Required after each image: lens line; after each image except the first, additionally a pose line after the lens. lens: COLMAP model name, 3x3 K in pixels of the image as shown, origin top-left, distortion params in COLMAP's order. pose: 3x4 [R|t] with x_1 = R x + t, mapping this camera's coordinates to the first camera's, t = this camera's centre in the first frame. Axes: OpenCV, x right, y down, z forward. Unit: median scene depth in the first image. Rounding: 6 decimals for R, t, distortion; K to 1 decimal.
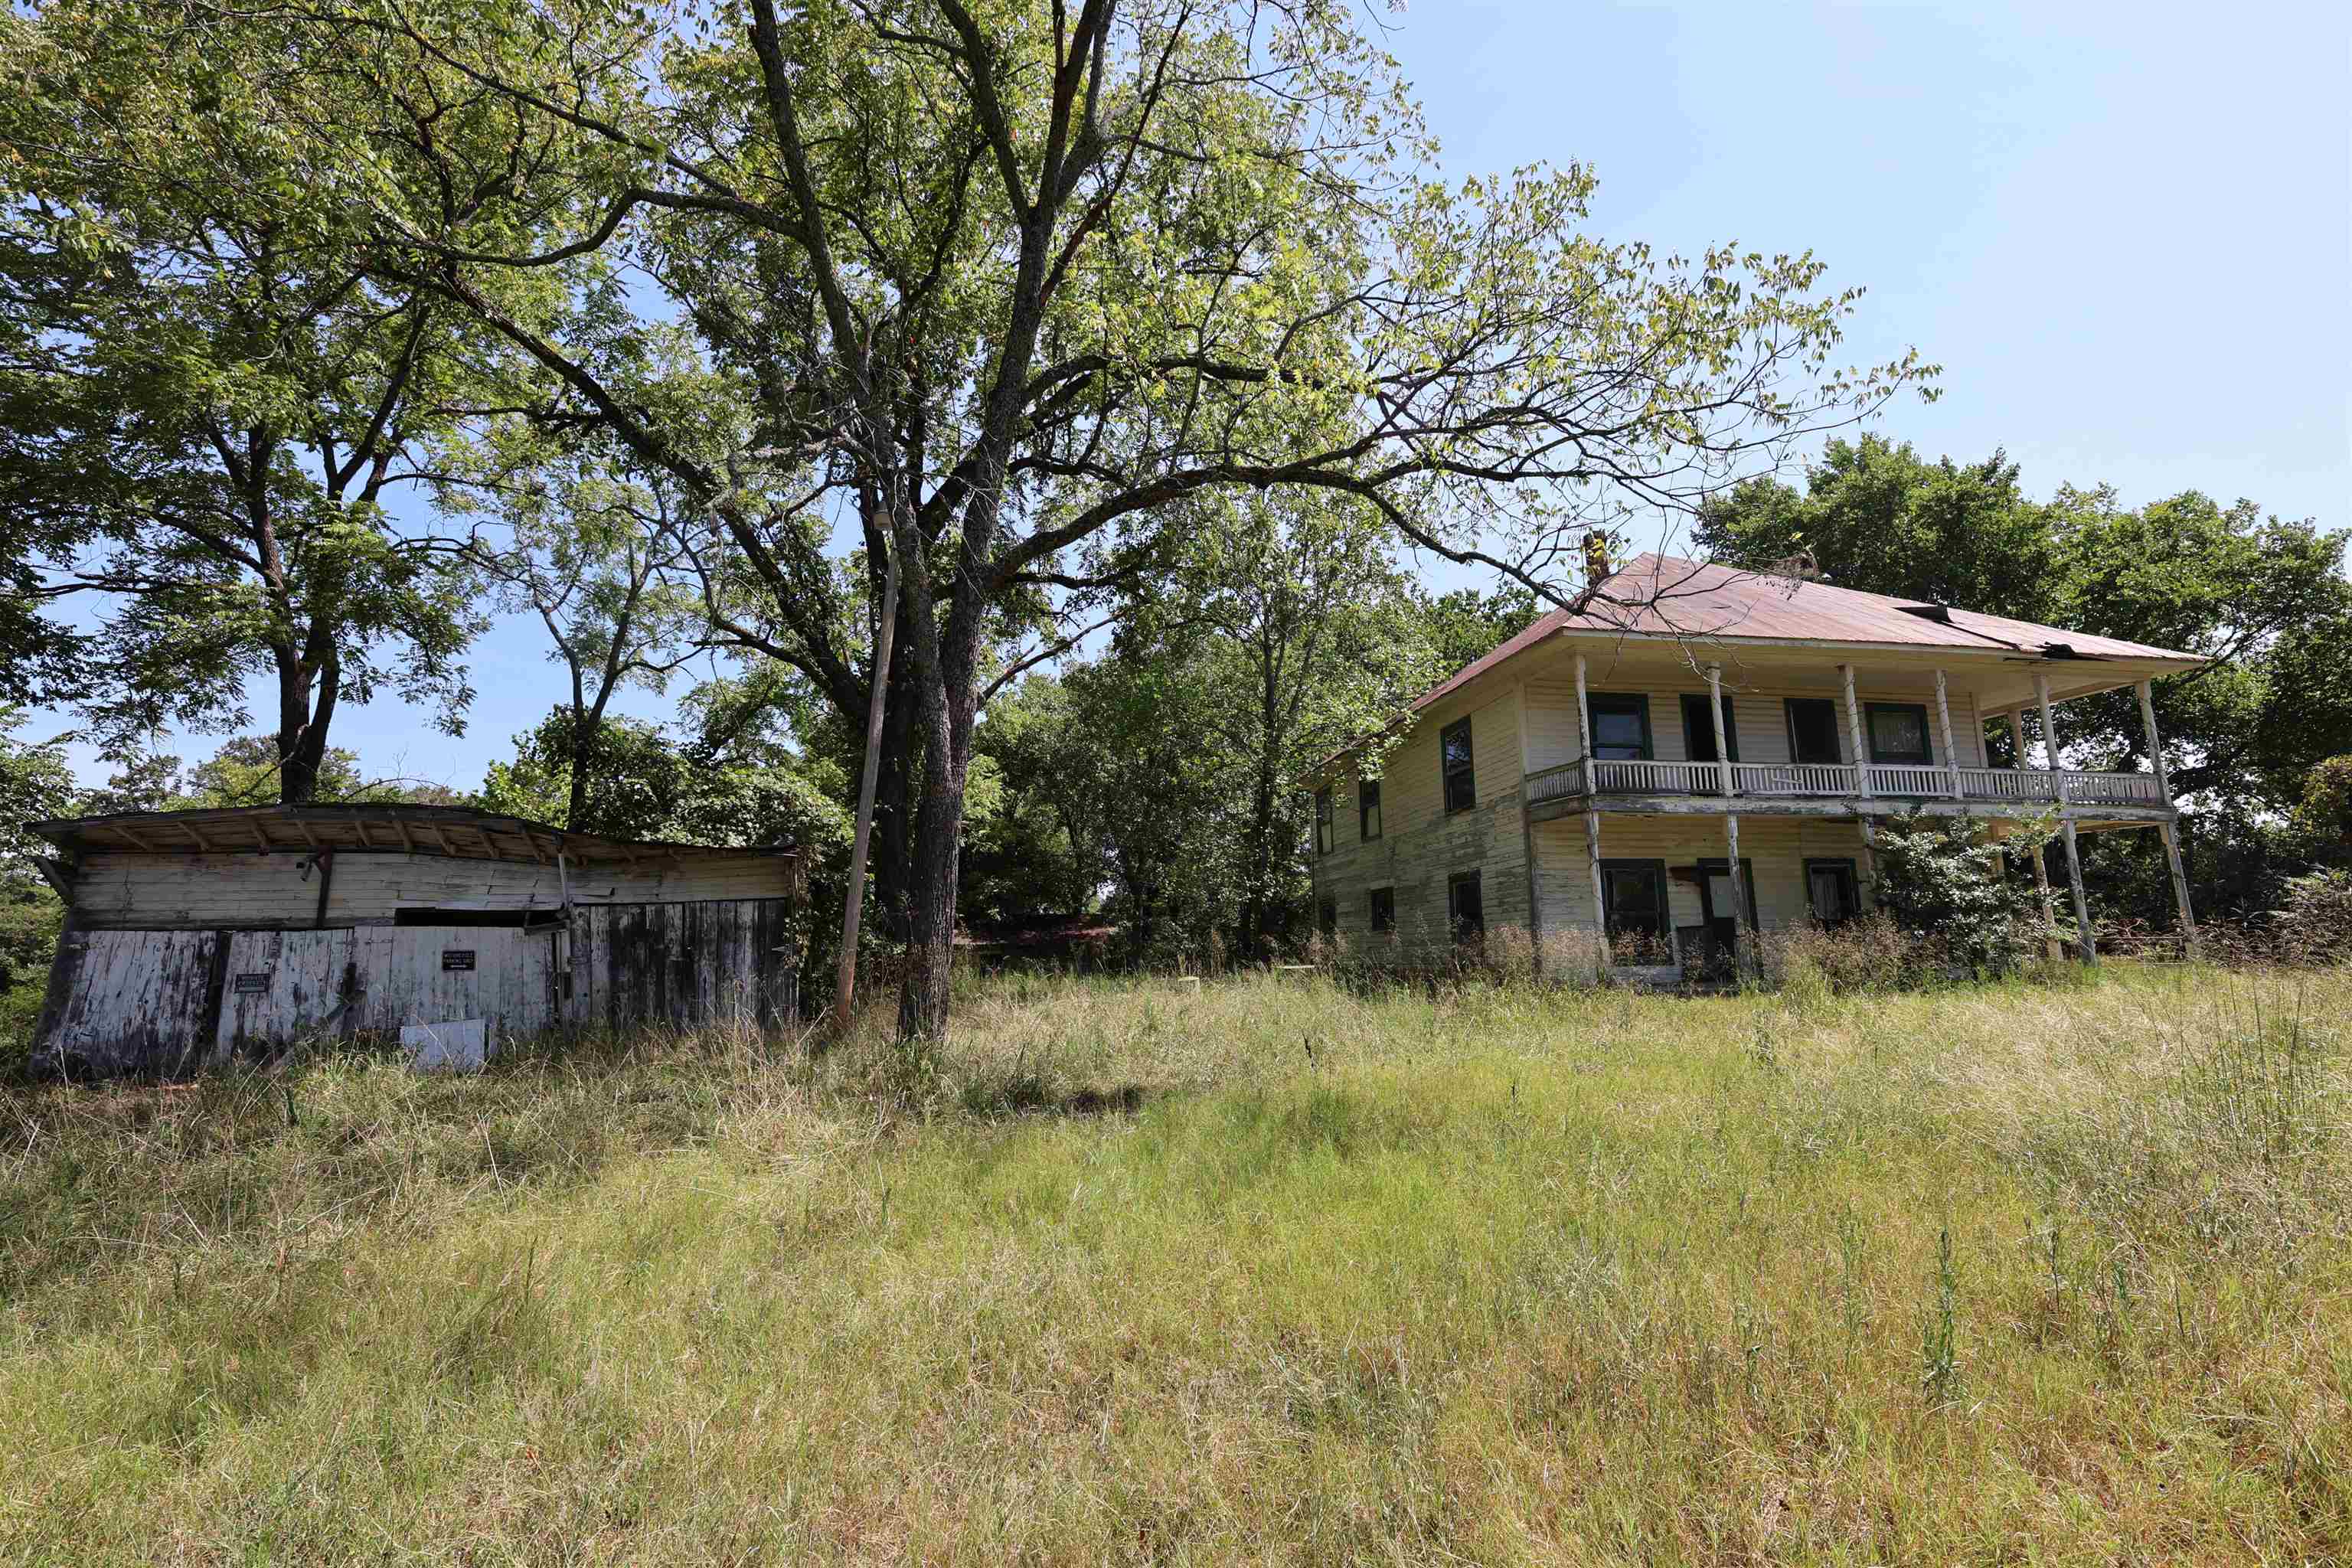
lens RADIAL K [[1018.3, 0, 1183.3], [0, 1018.3, 781.2], [0, 0, 1]] dist [0.015434, -0.001483]
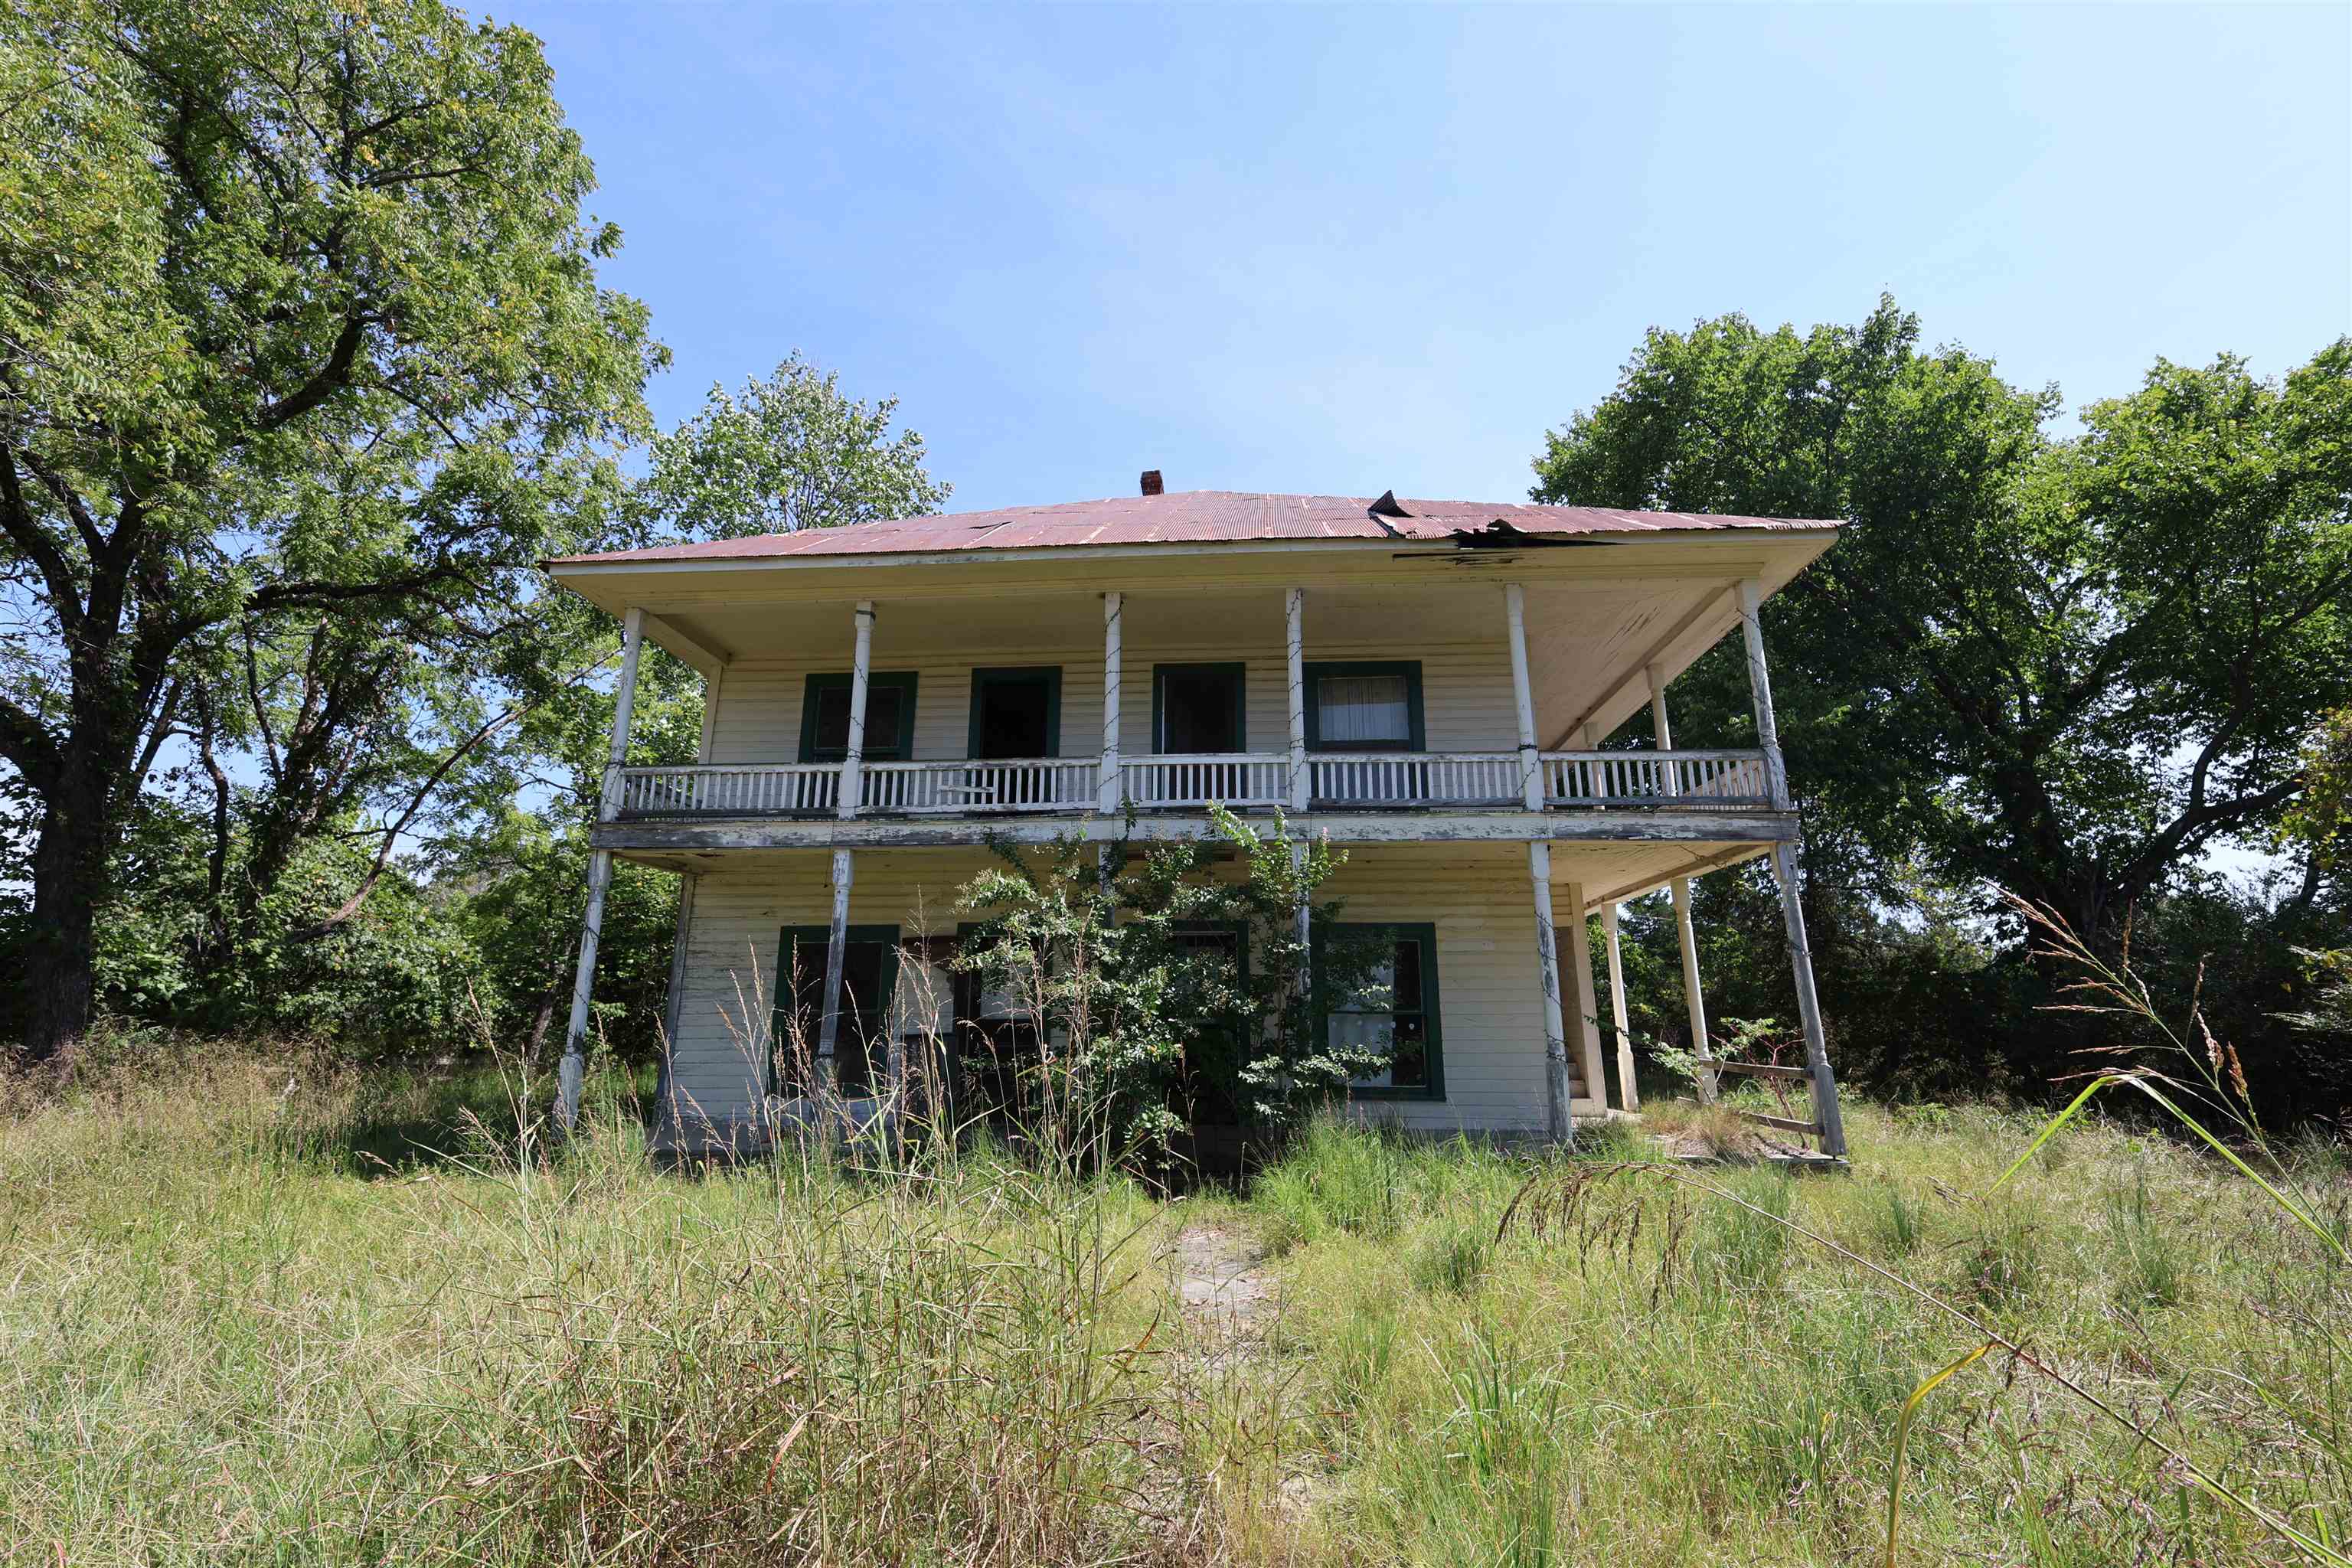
lens RADIAL K [[1018.3, 0, 1166.4], [0, 1018.3, 769.8], [0, 0, 1]] dist [0.015434, -0.001483]
pose [[0.974796, -0.042723, -0.218971, 0.877505], [0.029978, 0.997675, -0.061203, 0.030002], [0.221076, 0.053096, 0.973810, 0.468667]]
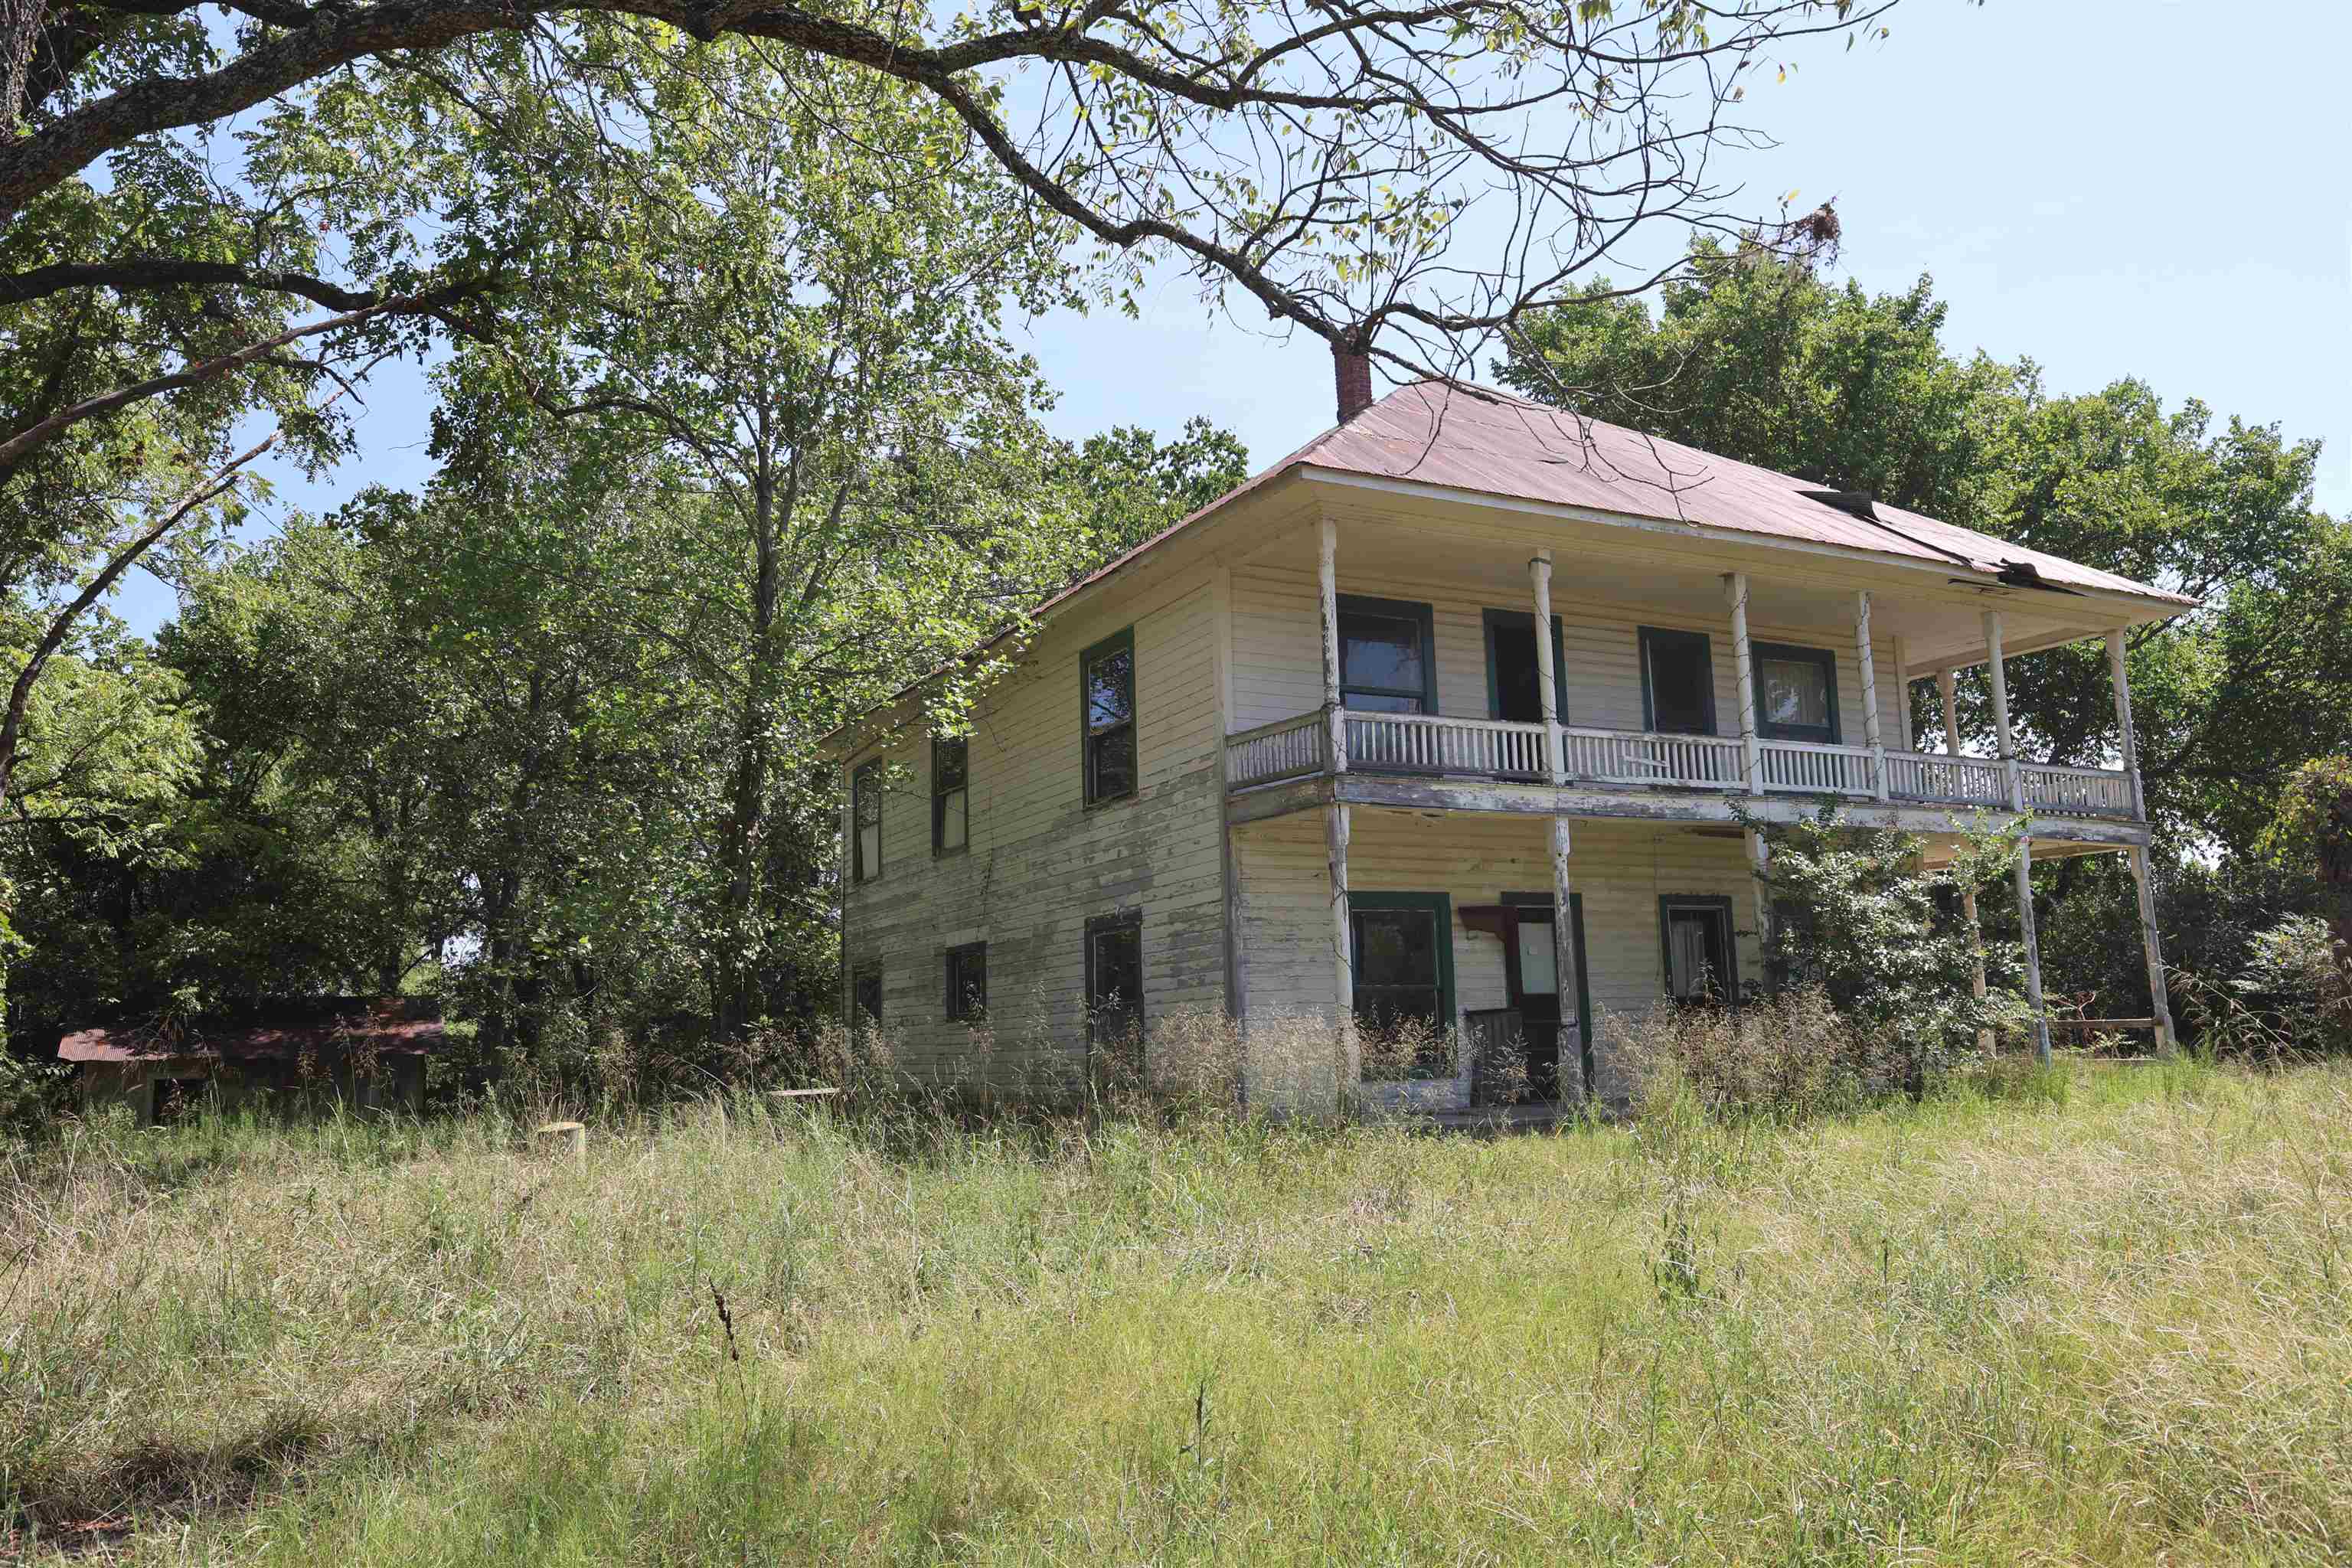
lens RADIAL K [[1725.6, 0, 1157.2], [0, 1725.6, 784.2], [0, 0, 1]] dist [0.014418, -0.002471]
pose [[0.957748, 0.030343, 0.286005, 0.039456], [-0.032937, 0.999448, 0.004263, 0.018835], [-0.285717, -0.013503, 0.958219, 0.134844]]
